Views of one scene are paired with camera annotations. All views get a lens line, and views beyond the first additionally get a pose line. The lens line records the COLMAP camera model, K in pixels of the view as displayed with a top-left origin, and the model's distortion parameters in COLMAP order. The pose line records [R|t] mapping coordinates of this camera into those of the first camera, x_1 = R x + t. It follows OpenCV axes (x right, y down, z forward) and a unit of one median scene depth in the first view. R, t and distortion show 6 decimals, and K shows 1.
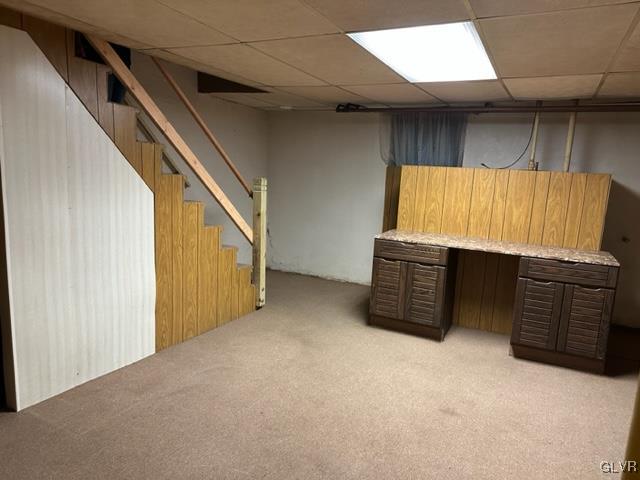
lens RADIAL K [[449.9, 0, 318.9], [0, 449.9, 242.9], [0, 0, 1]] dist [0.071618, -0.070733]
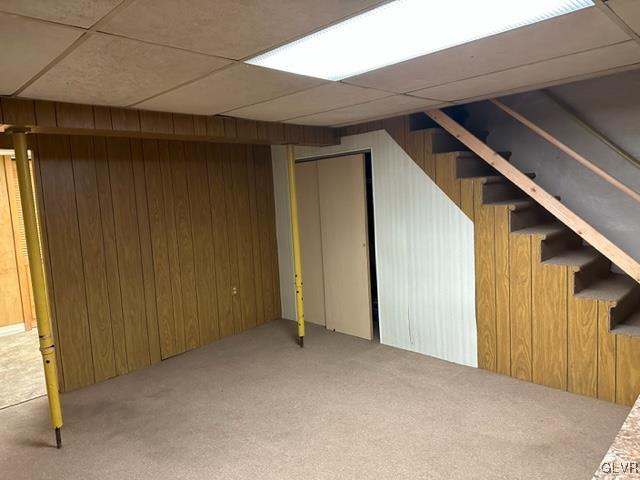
lens RADIAL K [[449.9, 0, 318.8], [0, 449.9, 240.1], [0, 0, 1]] dist [0.071618, -0.070733]
pose [[-0.315857, 0.069052, -0.946291, 0.763542], [-0.105727, 0.988575, 0.107428, -0.136411], [0.942898, 0.133980, -0.304948, 0.925276]]
